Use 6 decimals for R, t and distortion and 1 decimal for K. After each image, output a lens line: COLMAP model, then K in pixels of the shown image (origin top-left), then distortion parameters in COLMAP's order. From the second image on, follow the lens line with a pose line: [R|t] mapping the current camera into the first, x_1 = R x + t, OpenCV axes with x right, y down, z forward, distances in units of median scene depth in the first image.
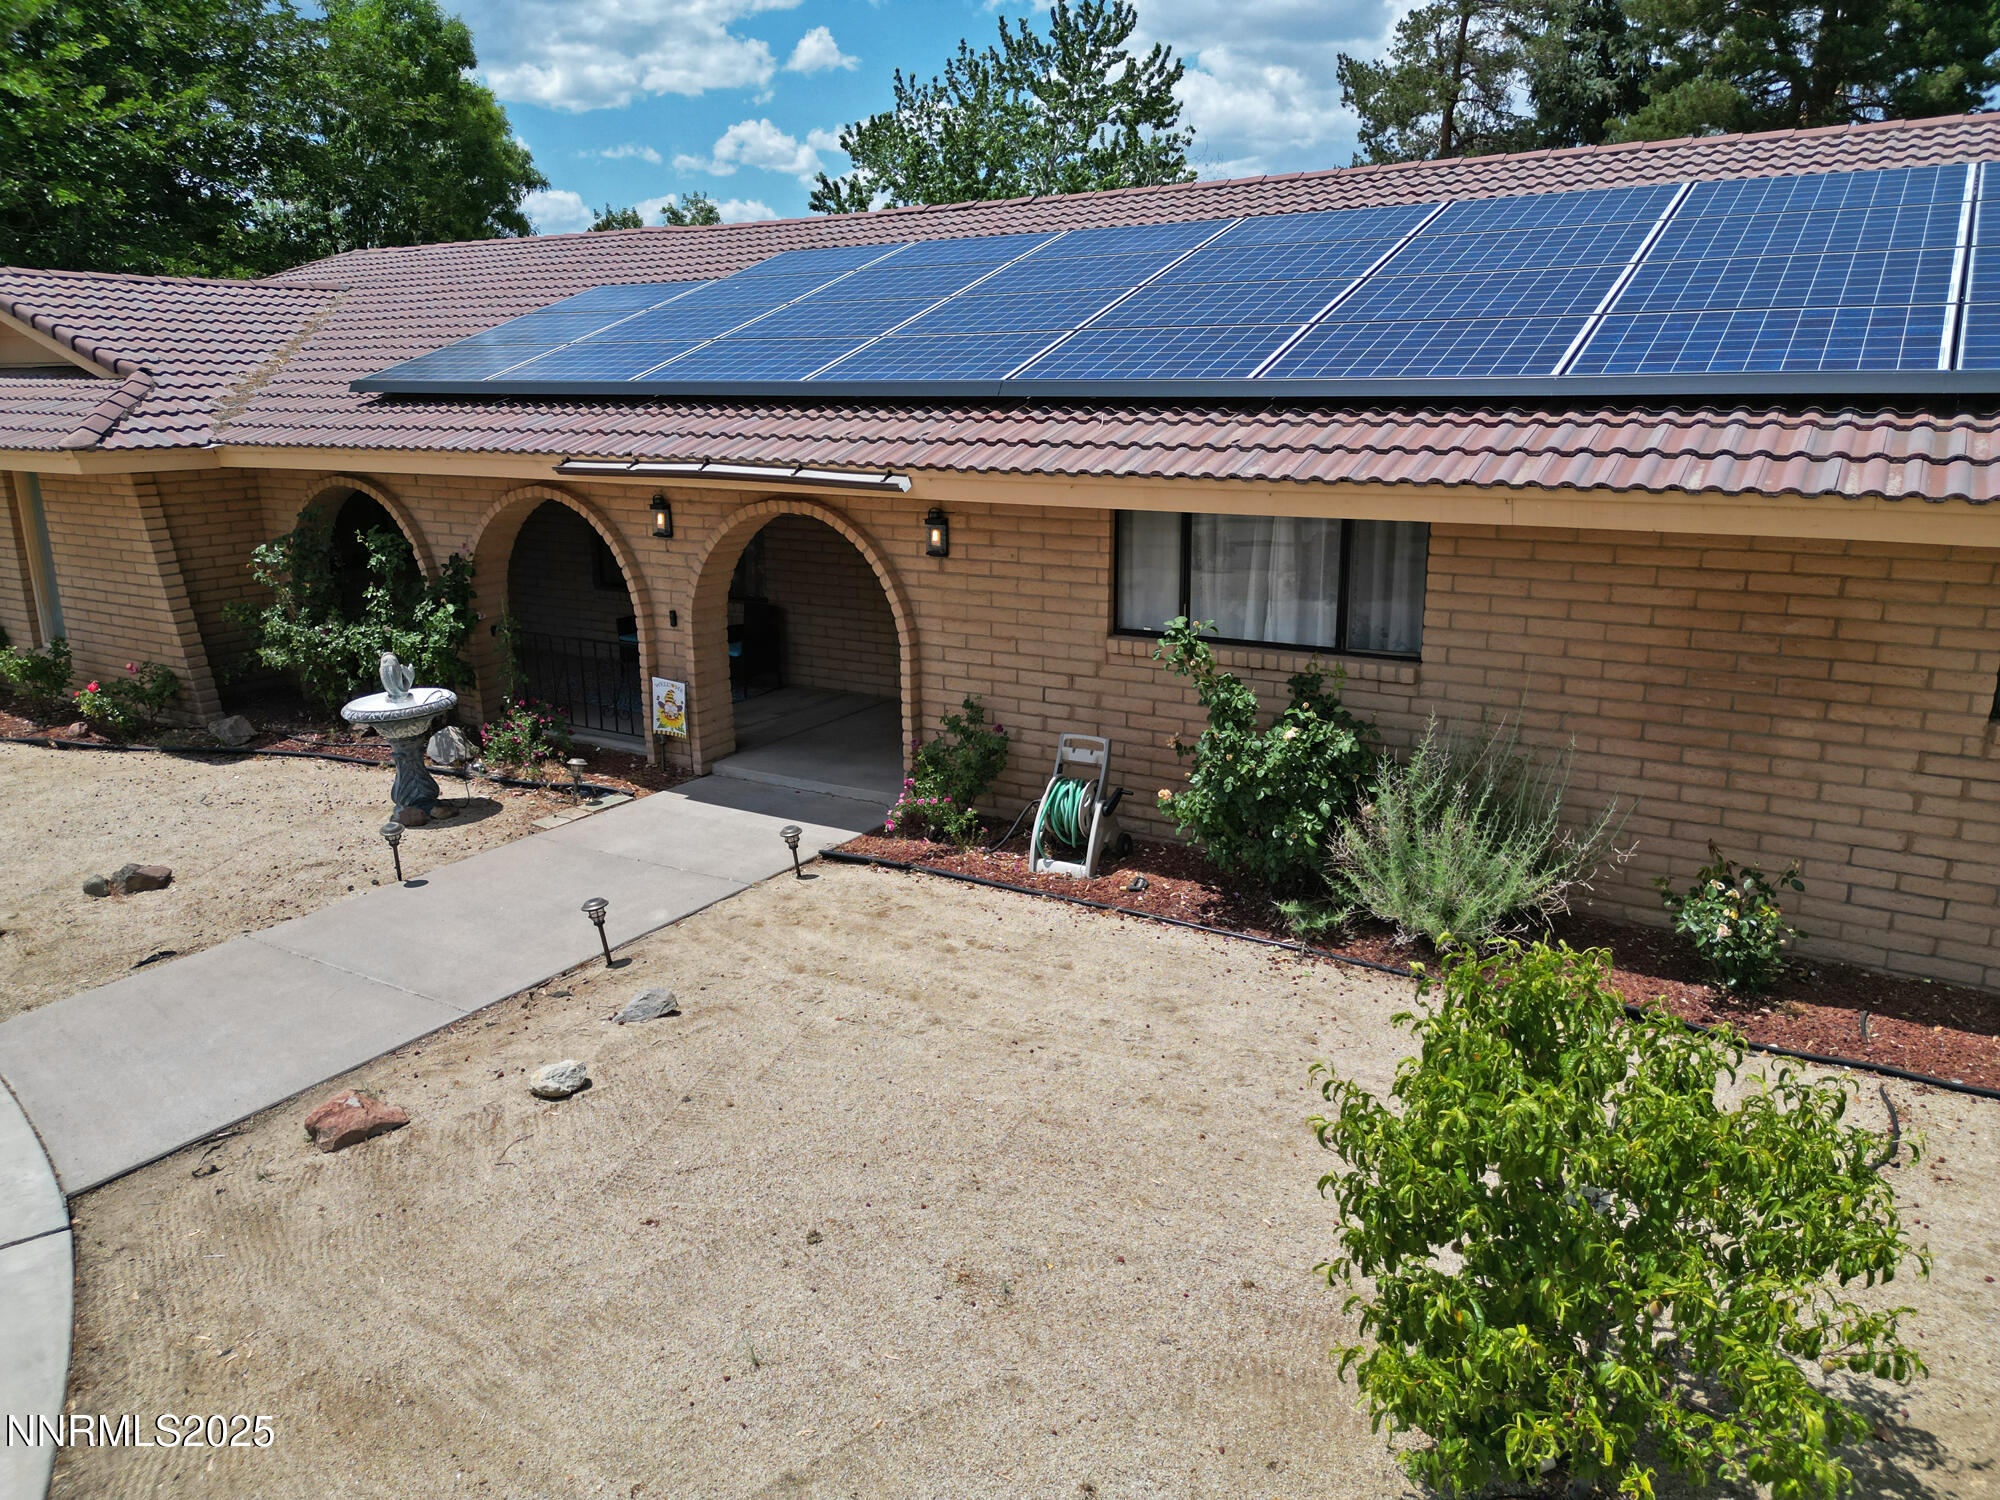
lens RADIAL K [[1403.9, 0, 1016.8], [0, 1403.9, 753.6], [0, 0, 1]] dist [0.065552, -0.058850]
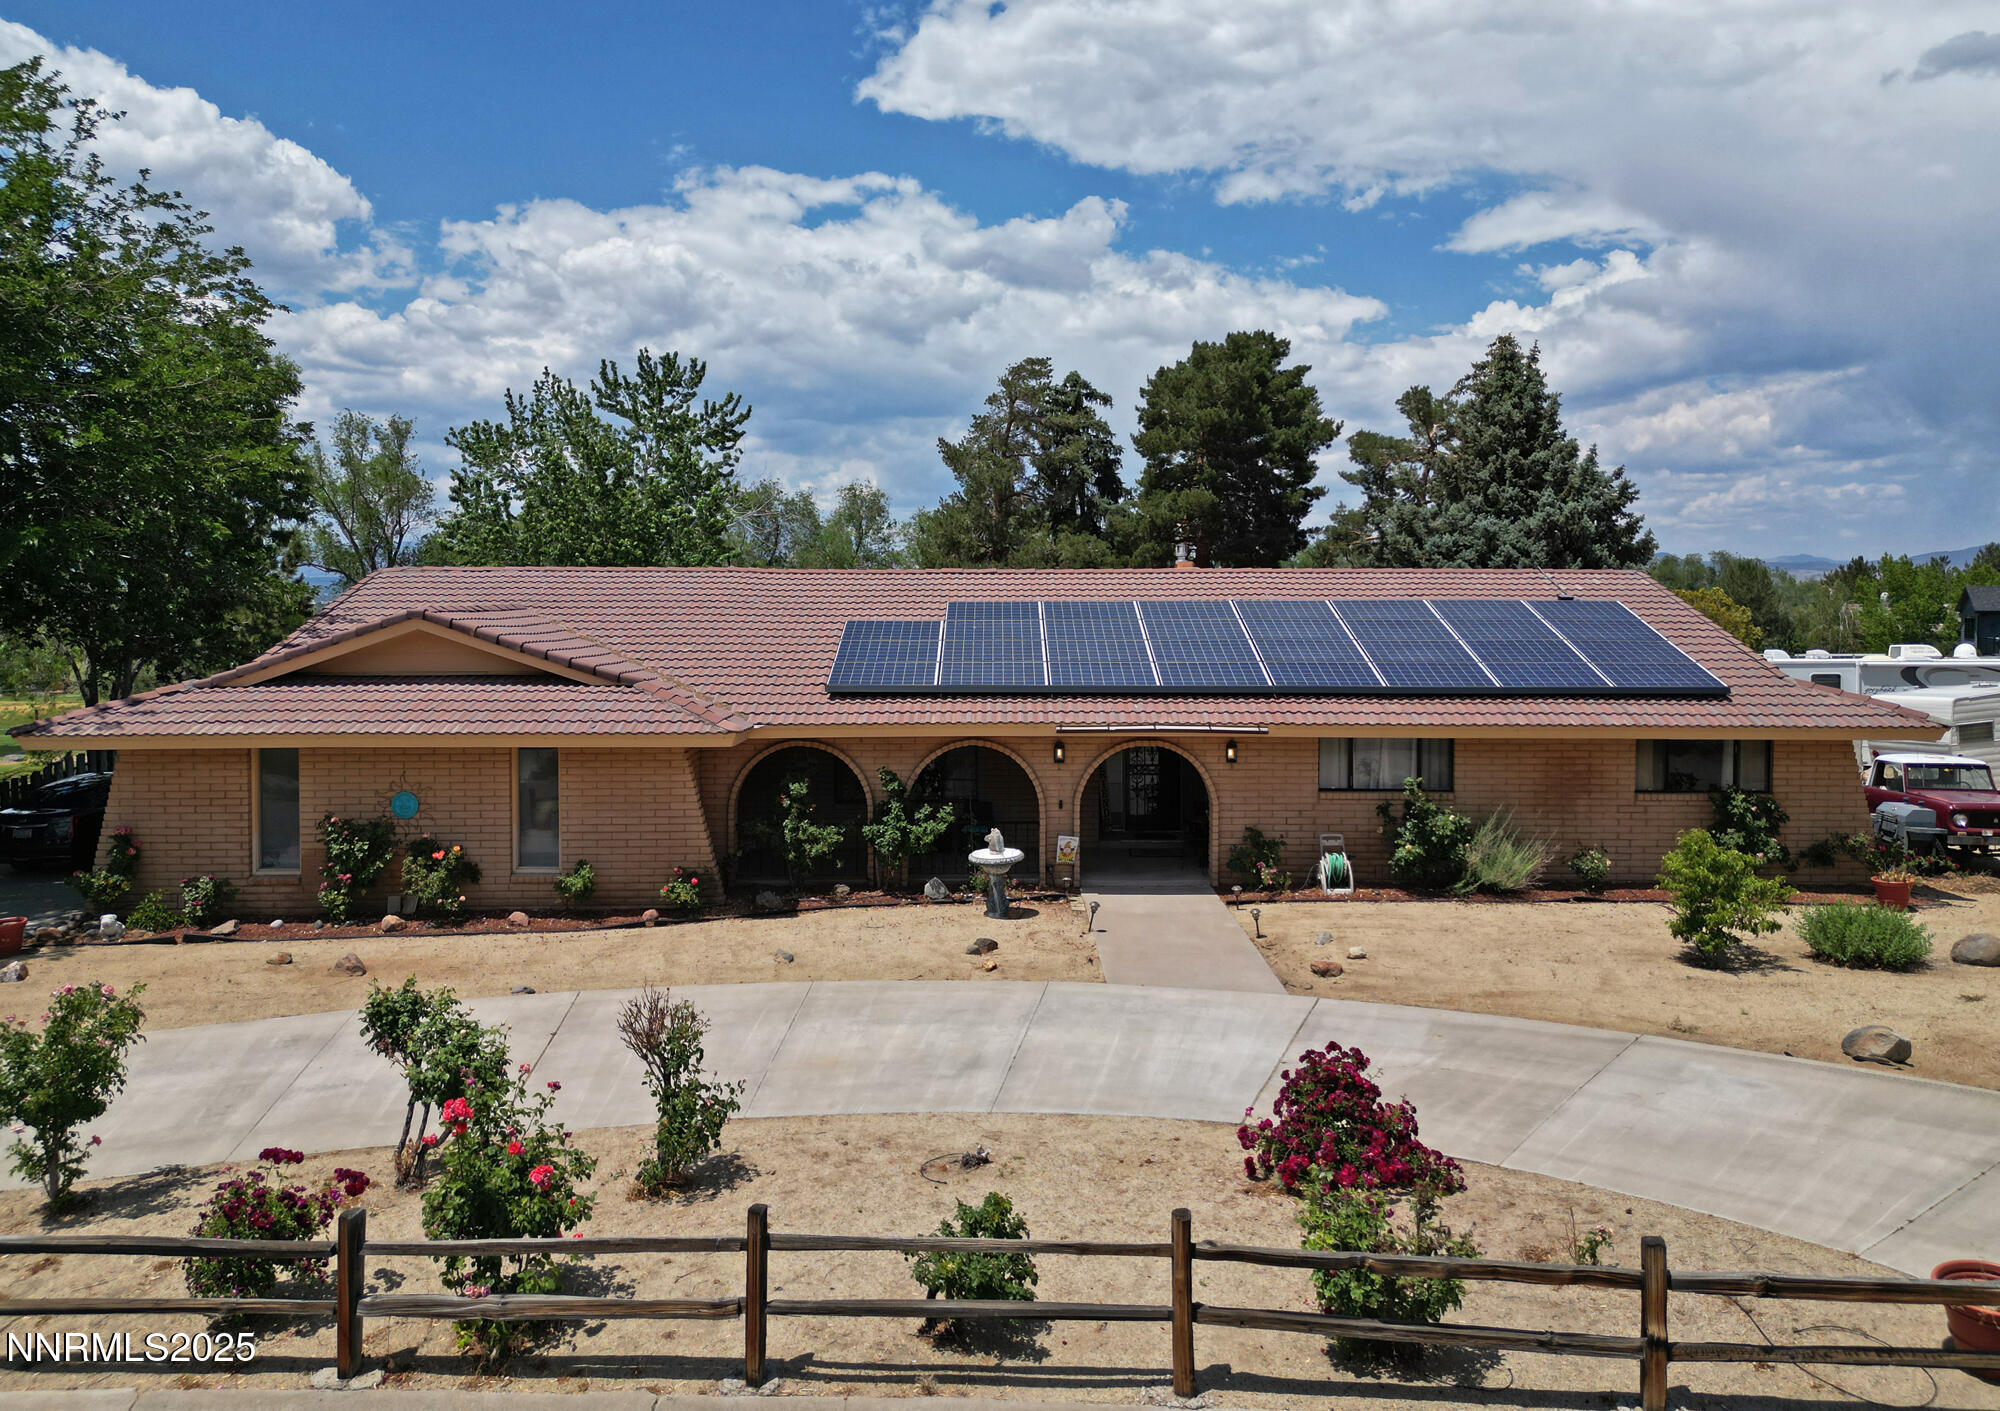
lens RADIAL K [[1440.2, 0, 998.0], [0, 1440.2, 664.4], [0, 0, 1]] dist [0.051341, -0.016940]
pose [[0.849073, -0.015716, 0.528041, -1.556228], [0.129021, 0.975457, -0.178428, 0.063853], [-0.512278, 0.219627, 0.830262, -0.710806]]
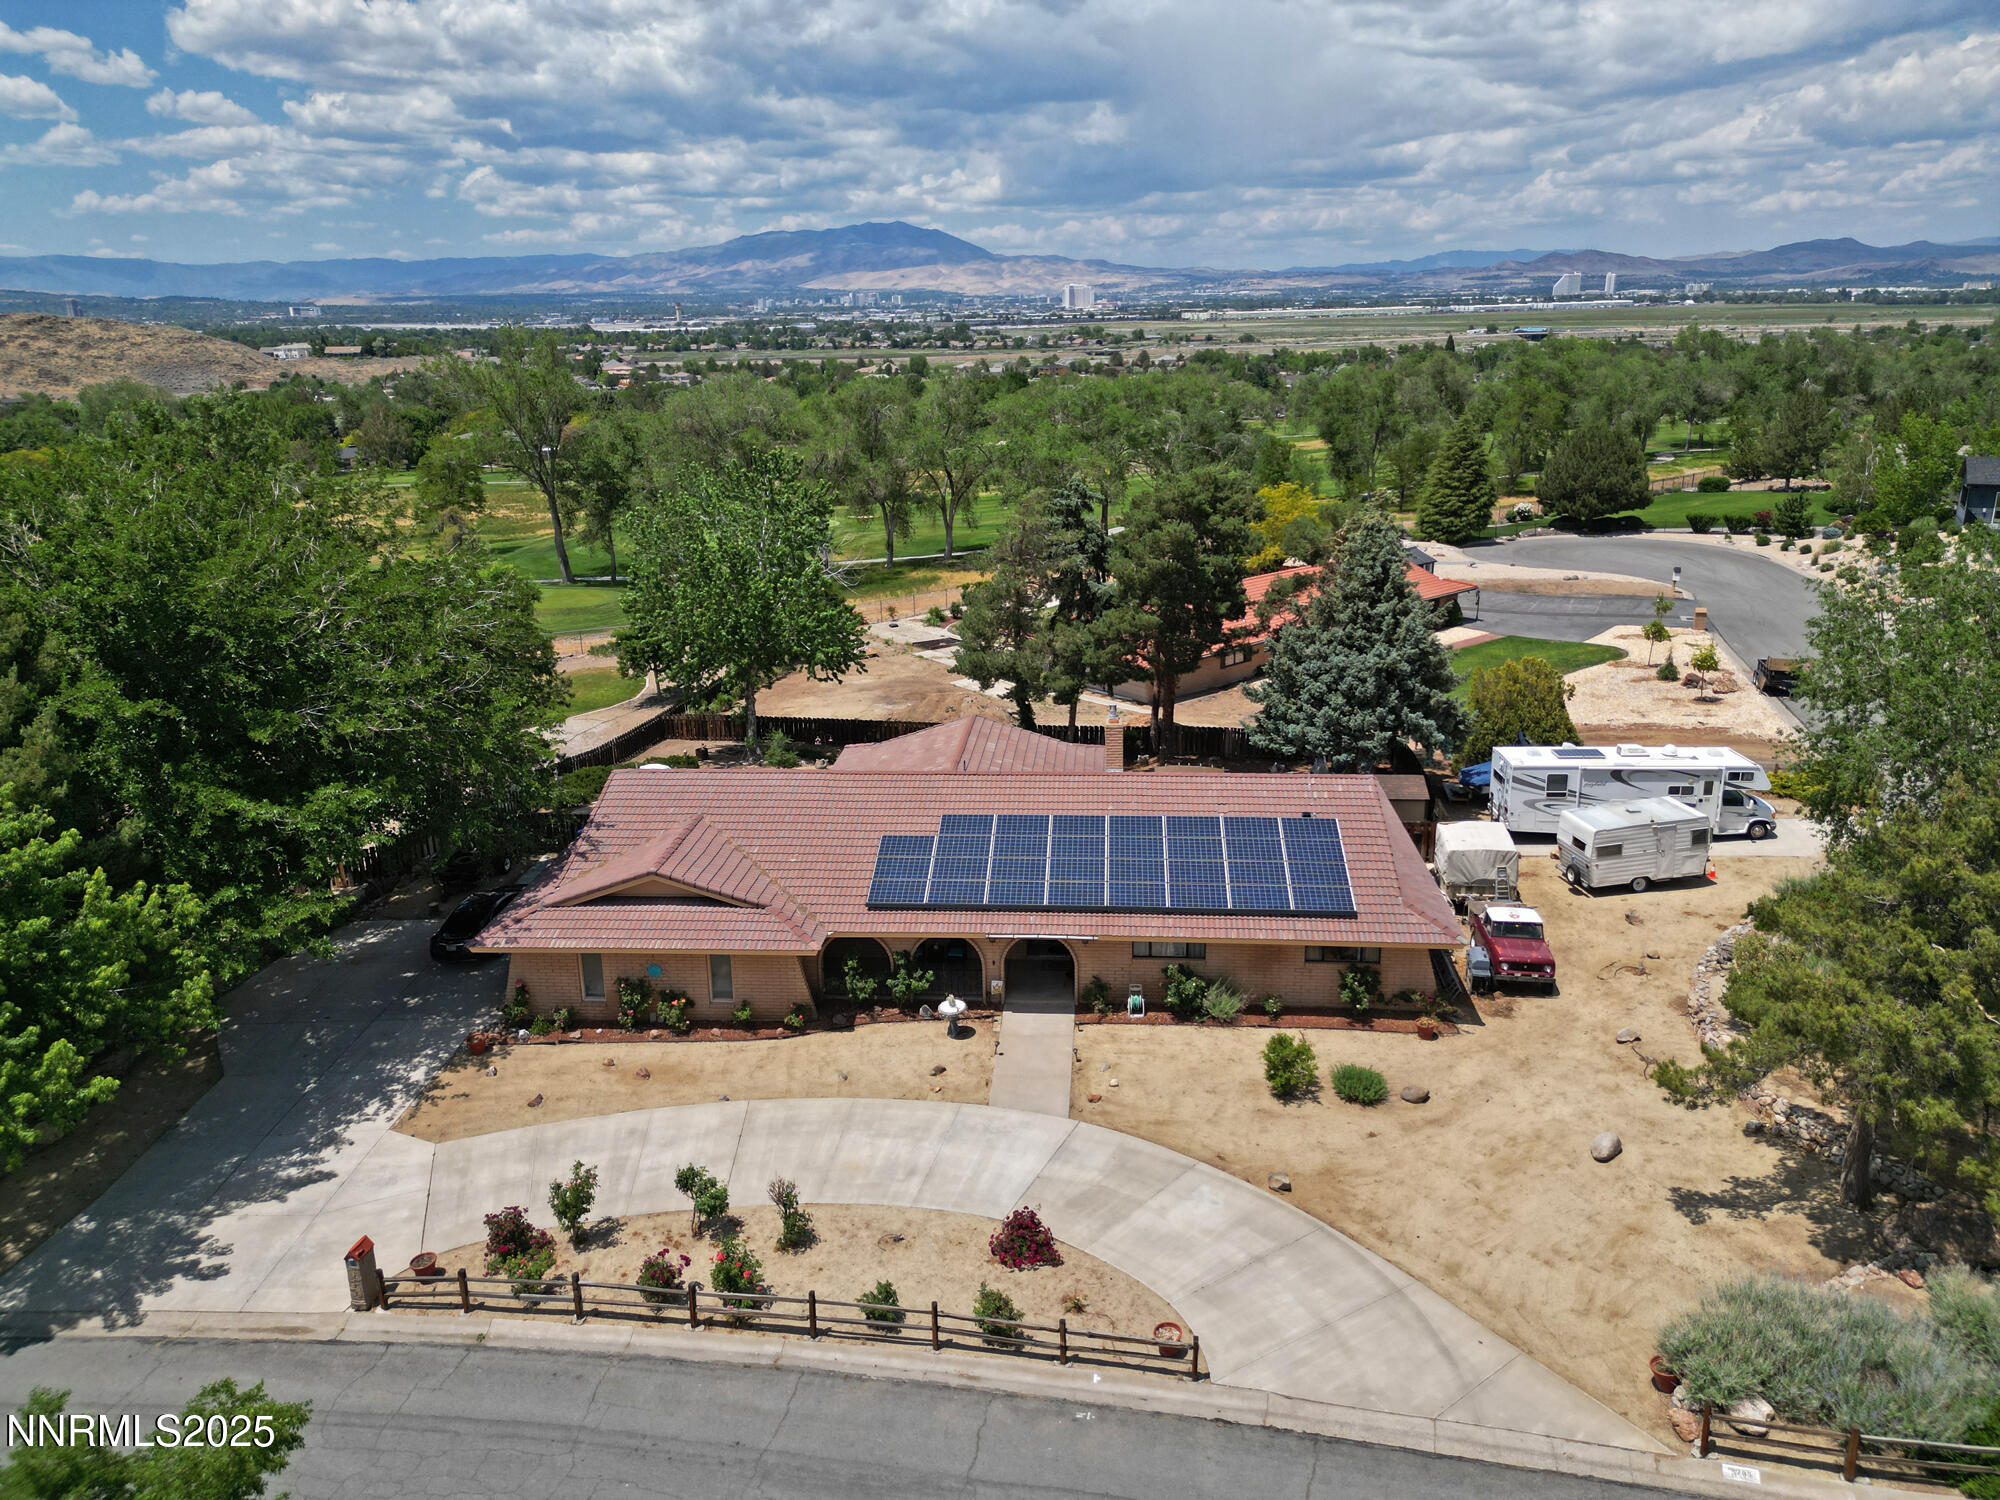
lens RADIAL K [[1403.9, 0, 1005.6], [0, 1403.9, 751.9], [0, 0, 1]] dist [0.065552, -0.058850]
pose [[0.888363, -0.146605, 0.435108, -1.951215], [0.129066, 0.989178, 0.069778, -1.005455], [-0.440629, -0.005831, 0.897670, -2.541320]]
